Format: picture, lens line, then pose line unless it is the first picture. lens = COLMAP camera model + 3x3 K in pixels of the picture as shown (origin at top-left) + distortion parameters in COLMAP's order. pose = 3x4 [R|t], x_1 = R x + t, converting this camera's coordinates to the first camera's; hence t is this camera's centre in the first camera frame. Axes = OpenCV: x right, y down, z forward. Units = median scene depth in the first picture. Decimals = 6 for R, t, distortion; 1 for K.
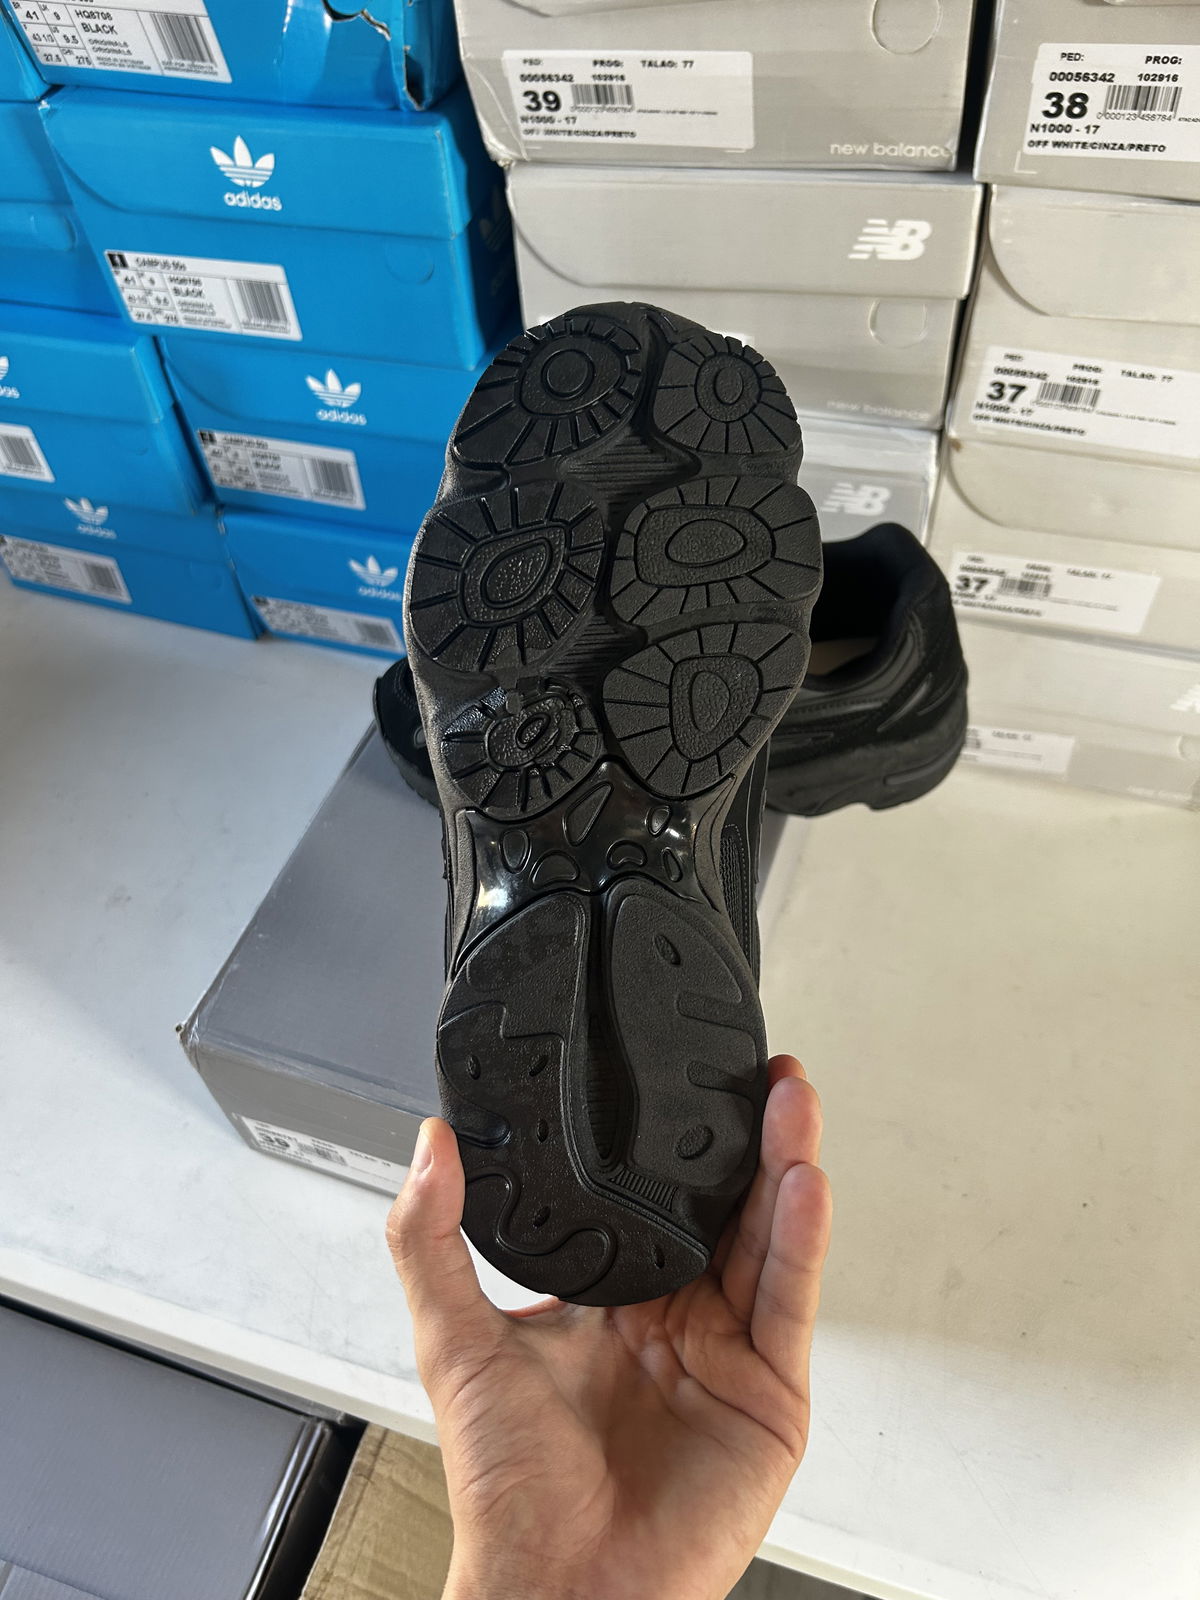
lens RADIAL K [[1213.0, 0, 587.5], [0, 1213.0, 807.7], [0, 0, 1]] dist [-0.006624, -0.003789]
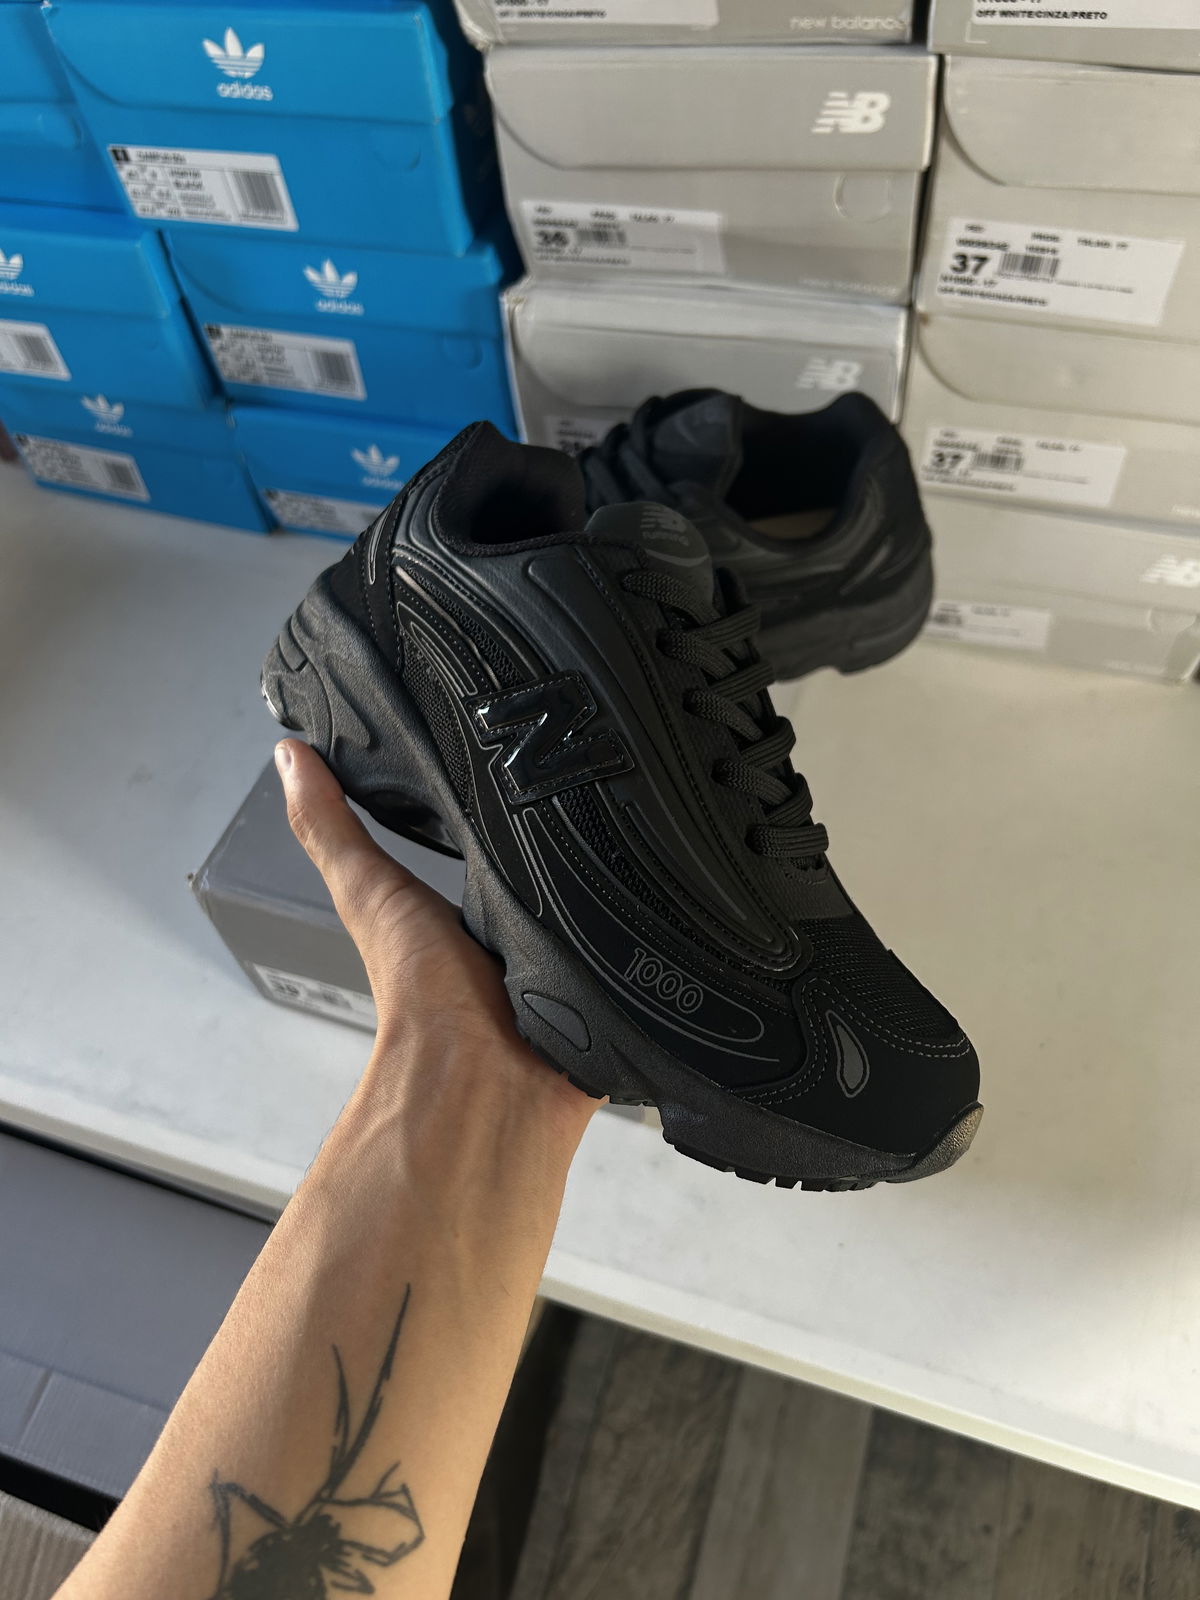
lens RADIAL K [[1212.5, 0, 600.0], [0, 1212.5, 800.0], [0, 0, 1]] dist [0.010992, -0.036354]
pose [[0.999668, -0.006198, -0.025024, 0.051981], [0.007448, 0.998714, 0.050153, 0.058742], [0.024680, -0.050323, 0.998428, -0.064064]]
